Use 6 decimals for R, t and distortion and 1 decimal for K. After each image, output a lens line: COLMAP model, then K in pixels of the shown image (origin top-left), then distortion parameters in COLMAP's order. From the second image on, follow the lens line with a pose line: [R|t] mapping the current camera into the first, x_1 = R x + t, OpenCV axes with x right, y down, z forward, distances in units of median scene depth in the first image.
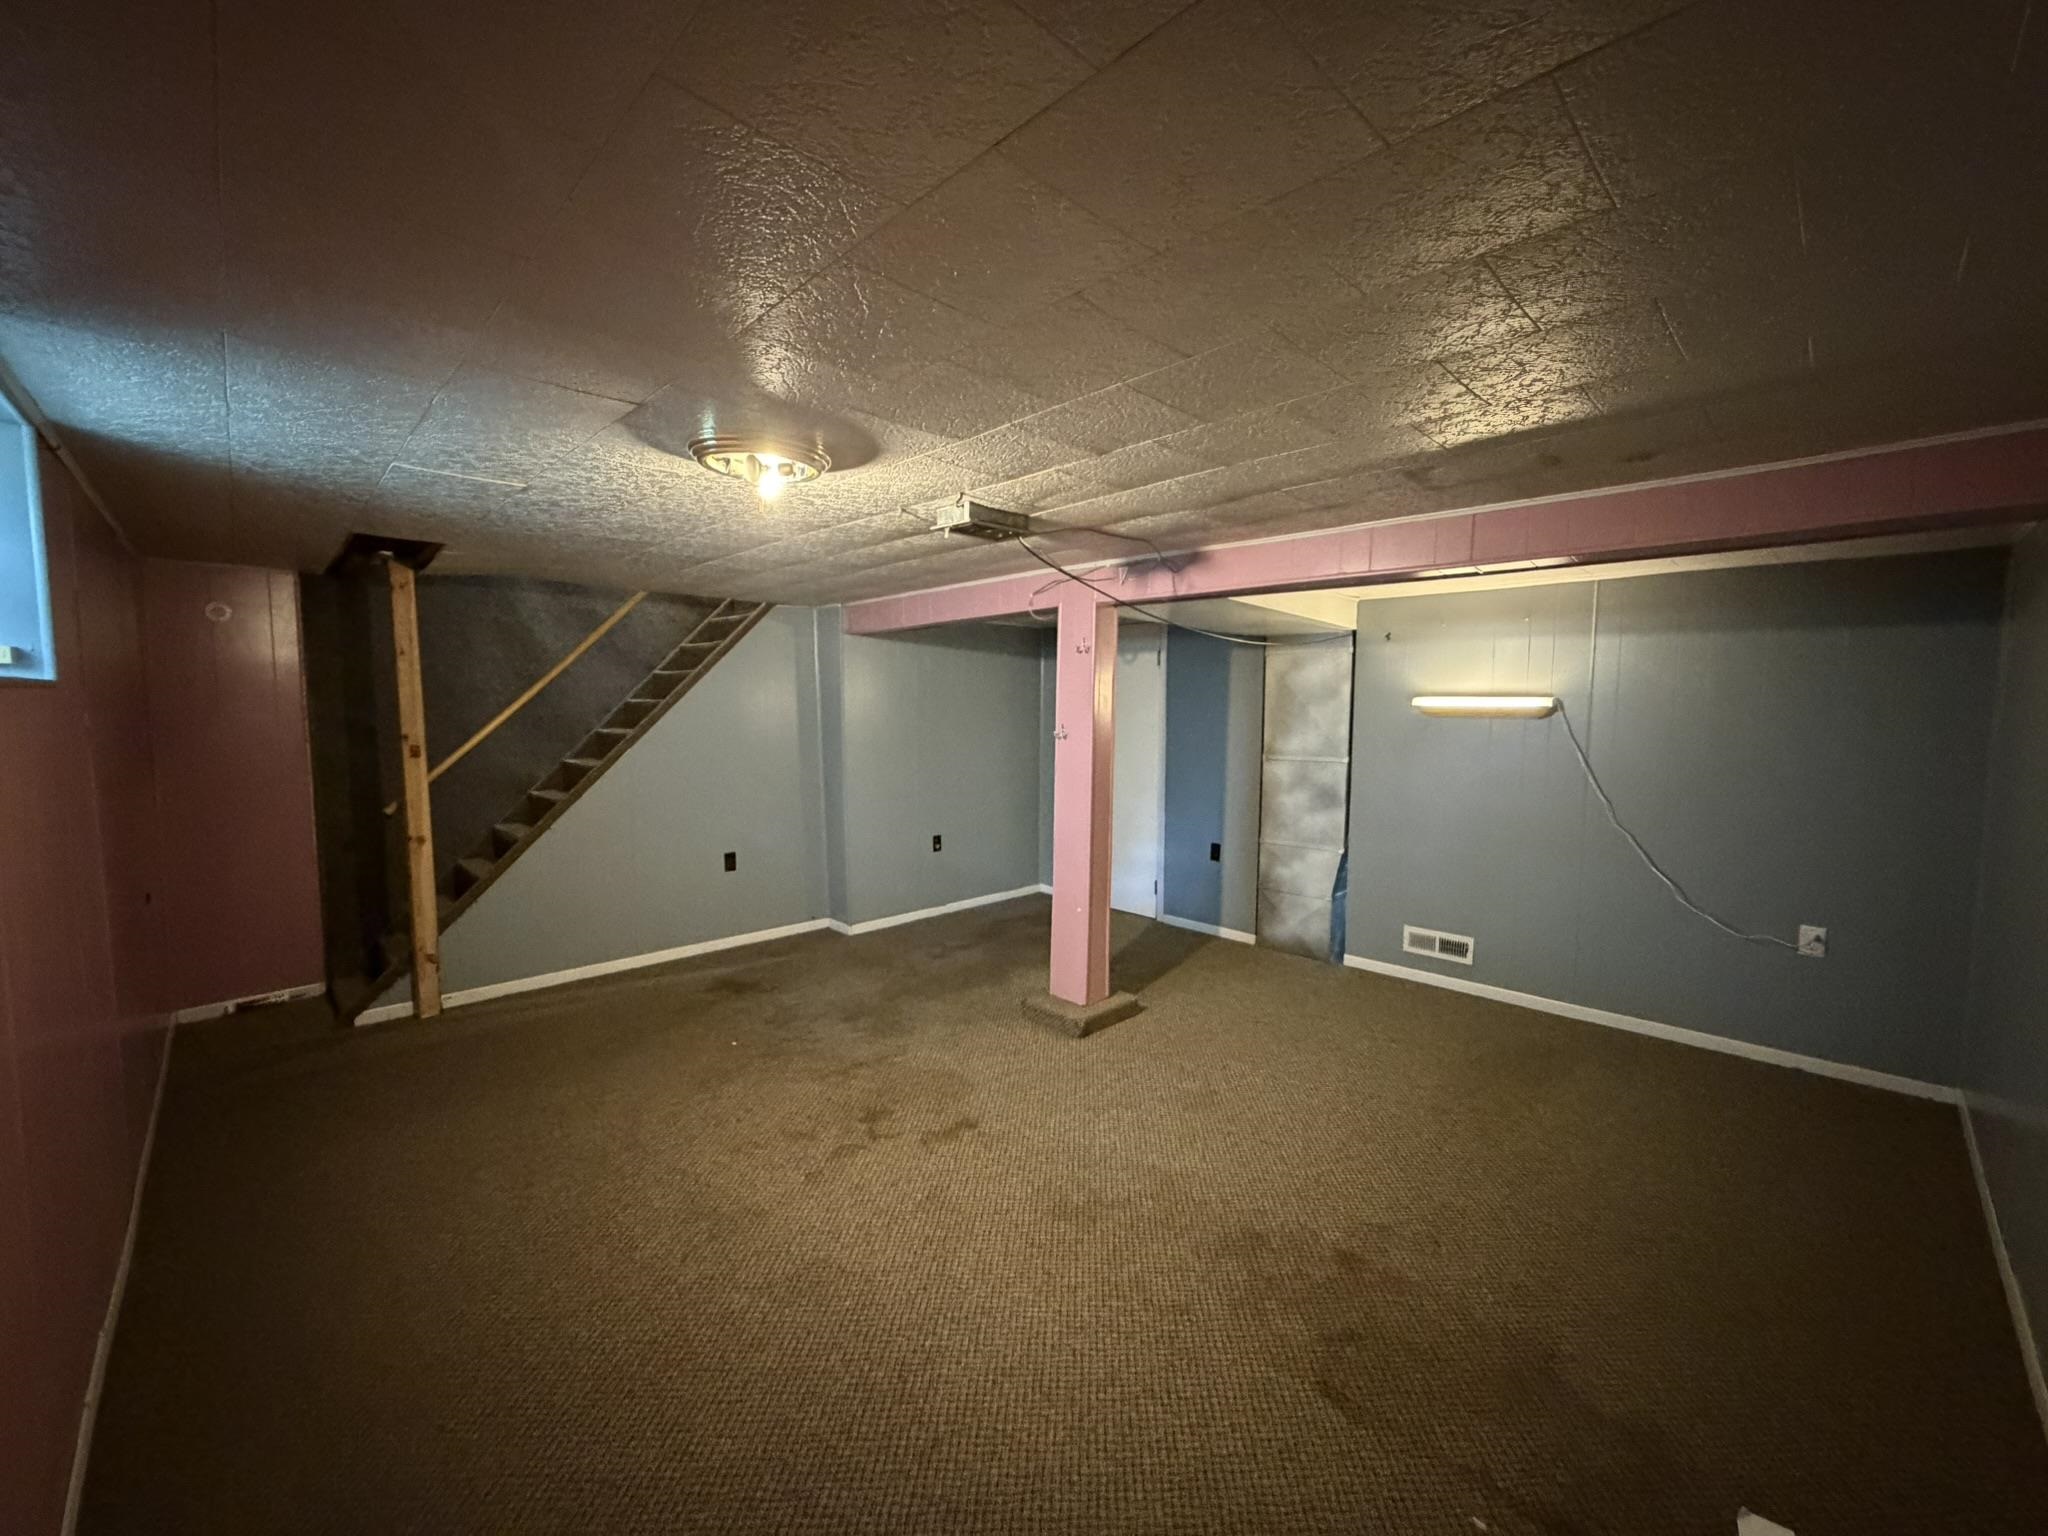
lens RADIAL K [[817.6, 0, 1024.0], [0, 817.6, 768.0], [0, 0, 1]] dist [-0.000375, -0.000242]
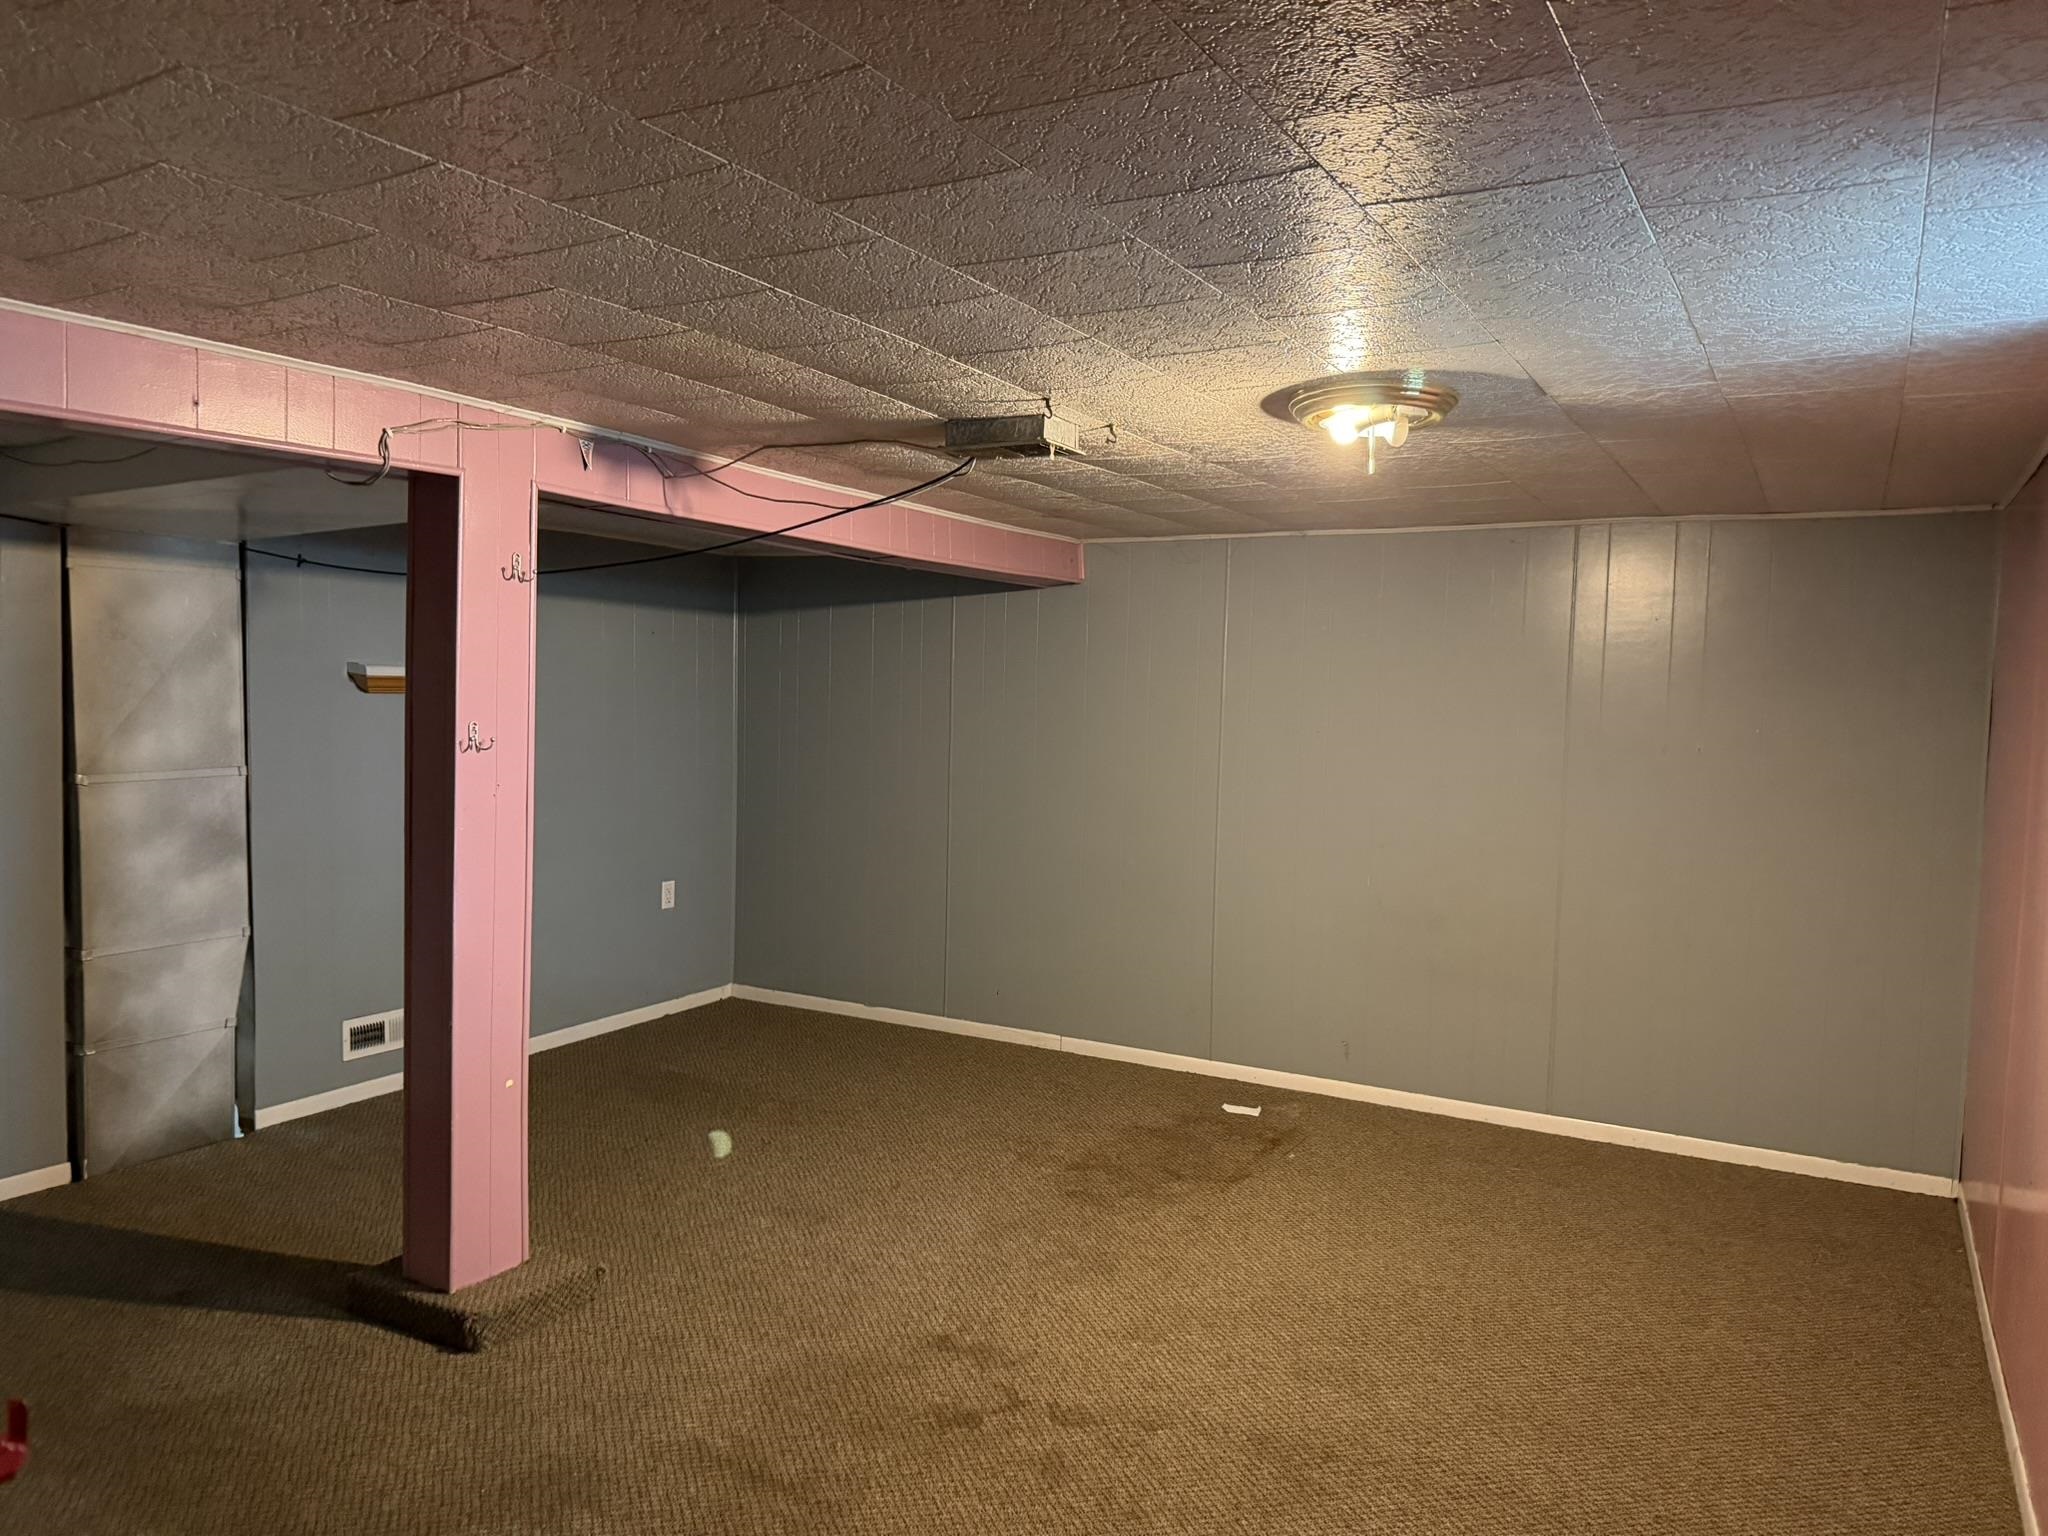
lens RADIAL K [[1441.7, 0, 1024.0], [0, 1441.7, 768.0], [0, 0, 1]] dist [-0.006237, -0.003265]
pose [[-0.289298, -0.061094, 0.955287, -0.711558], [0.052676, 0.995433, 0.079613, -0.062190], [-0.955789, 0.073353, -0.284759, 0.765295]]
